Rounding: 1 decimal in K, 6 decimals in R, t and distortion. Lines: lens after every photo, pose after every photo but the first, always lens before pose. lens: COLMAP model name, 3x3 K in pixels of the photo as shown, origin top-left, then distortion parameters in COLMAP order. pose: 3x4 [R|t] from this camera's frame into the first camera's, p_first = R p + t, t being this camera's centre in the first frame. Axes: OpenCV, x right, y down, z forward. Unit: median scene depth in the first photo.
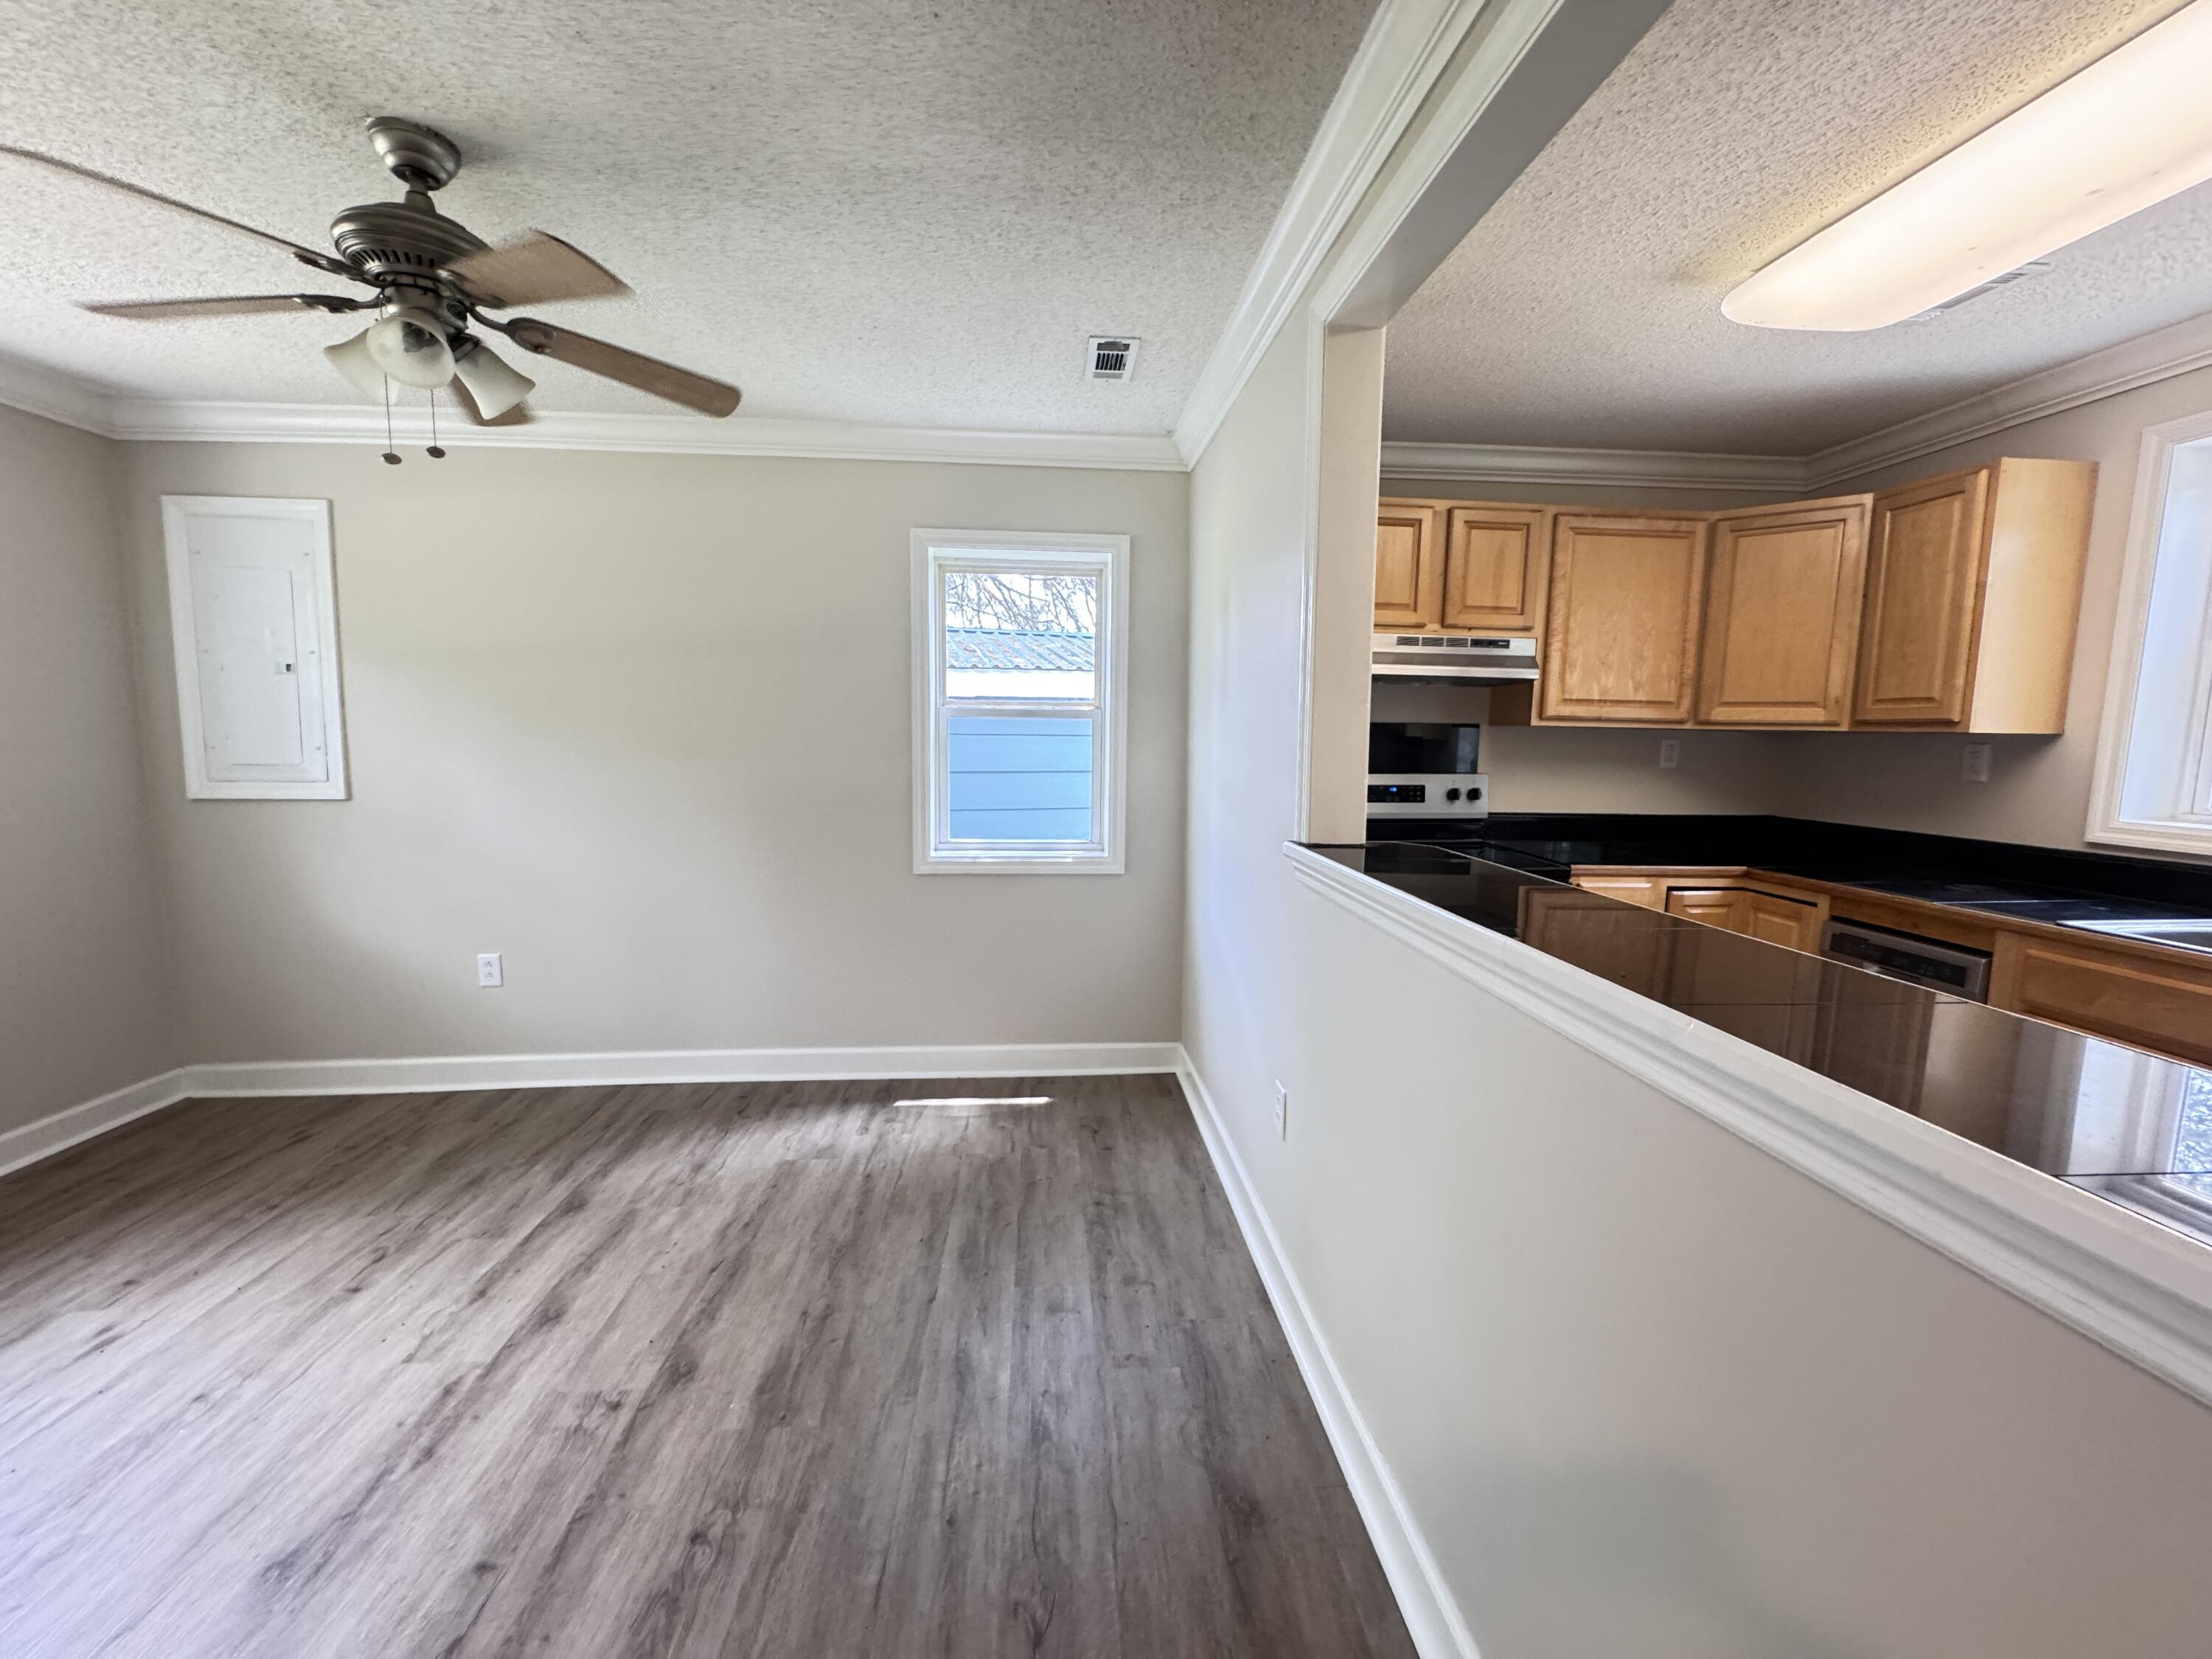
lens RADIAL K [[876.7, 0, 1103.7], [0, 876.7, 826.9], [0, 0, 1]] dist [-0.002488, 0.000672]
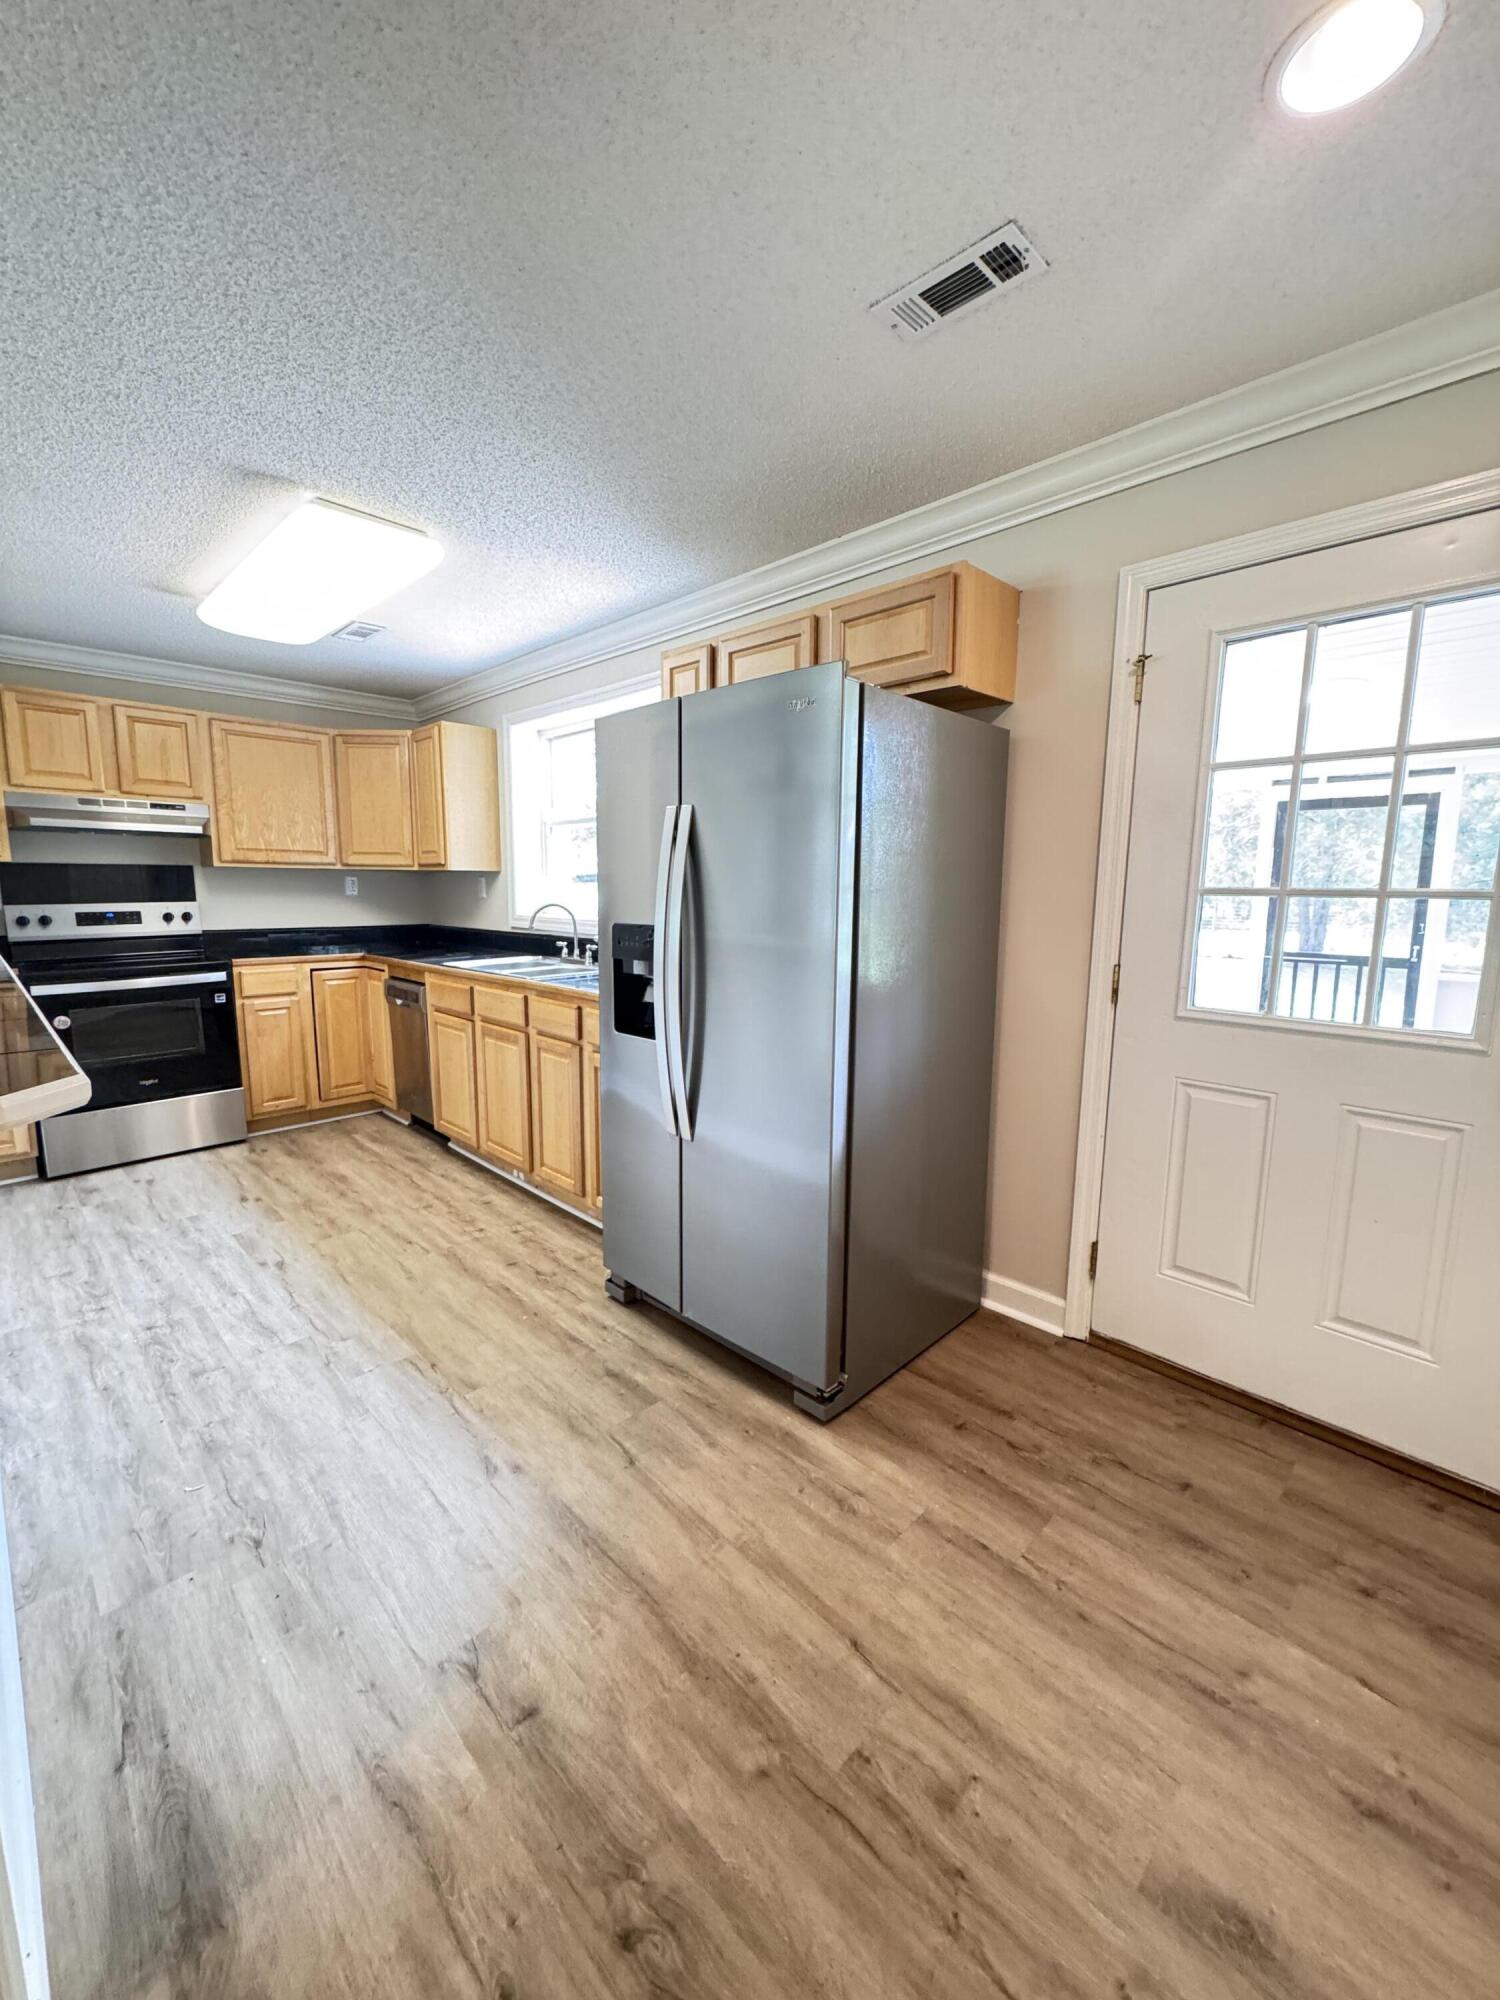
lens RADIAL K [[792.7, 0, 751.8], [0, 792.7, 998.1], [0, 0, 1]] dist [-0.002488, 0.000672]
pose [[0.758113, -0.101576, 0.644163, 0.339289], [0.075221, 0.994822, 0.068342, 0.087062], [-0.647770, -0.003356, 0.761829, -0.634224]]
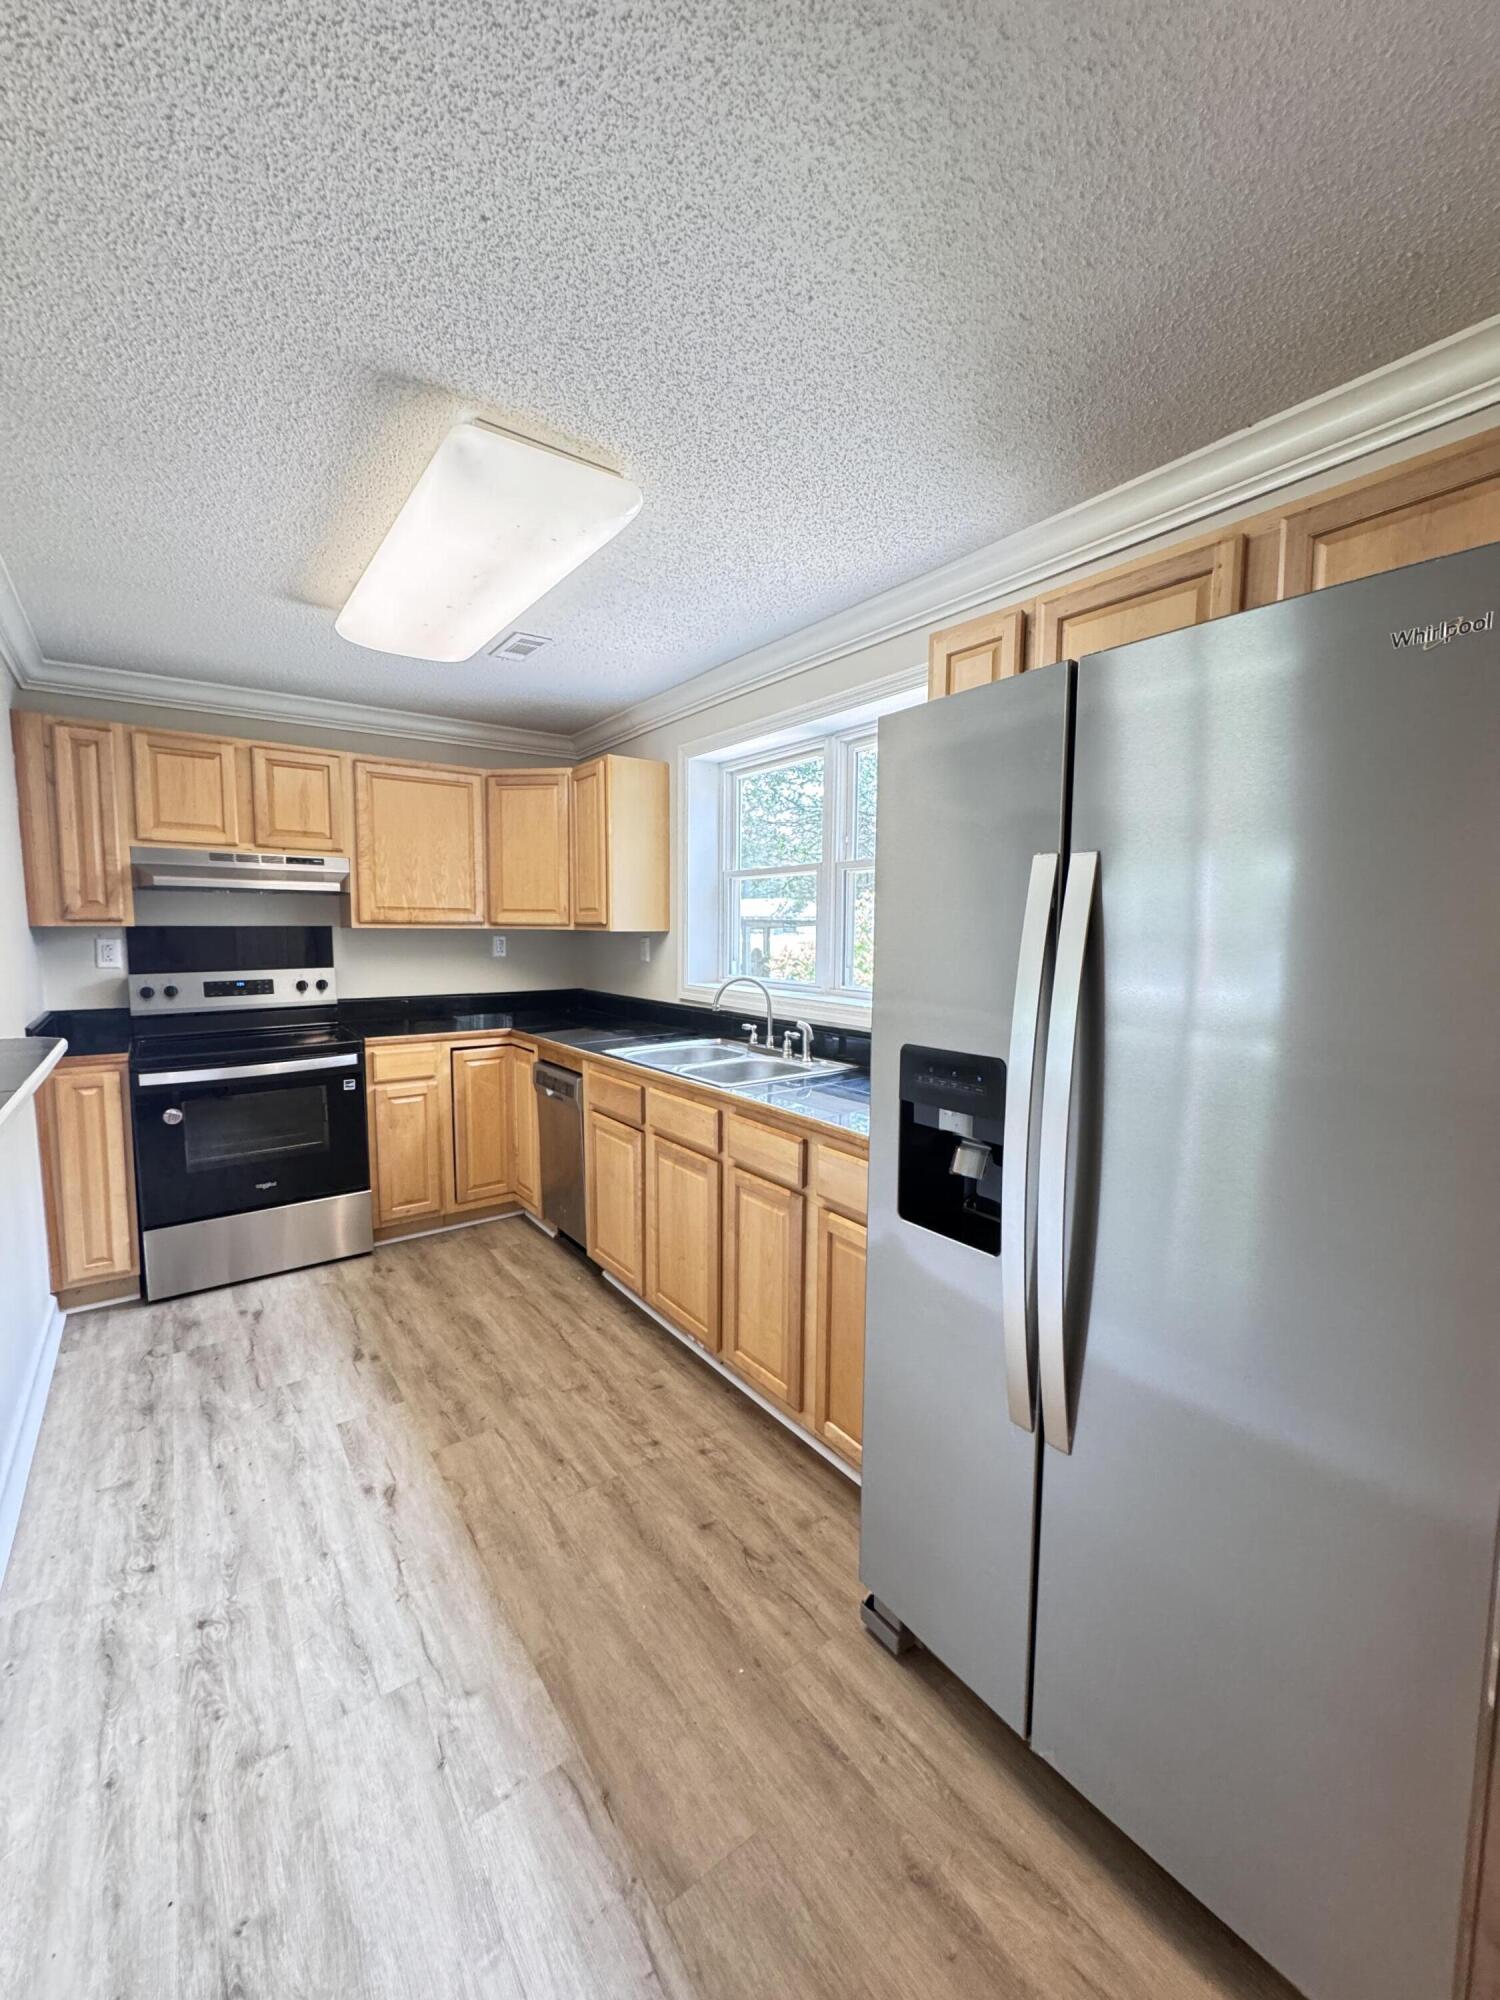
lens RADIAL K [[792.7, 0, 750.6], [0, 792.7, 997.7], [0, 0, 1]] dist [-0.002488, 0.000672]
pose [[0.849678, -0.058637, 0.524032, 0.424931], [0.065235, 0.997853, 0.005882, 0.015300], [-0.523252, 0.029187, 0.851678, -0.285258]]
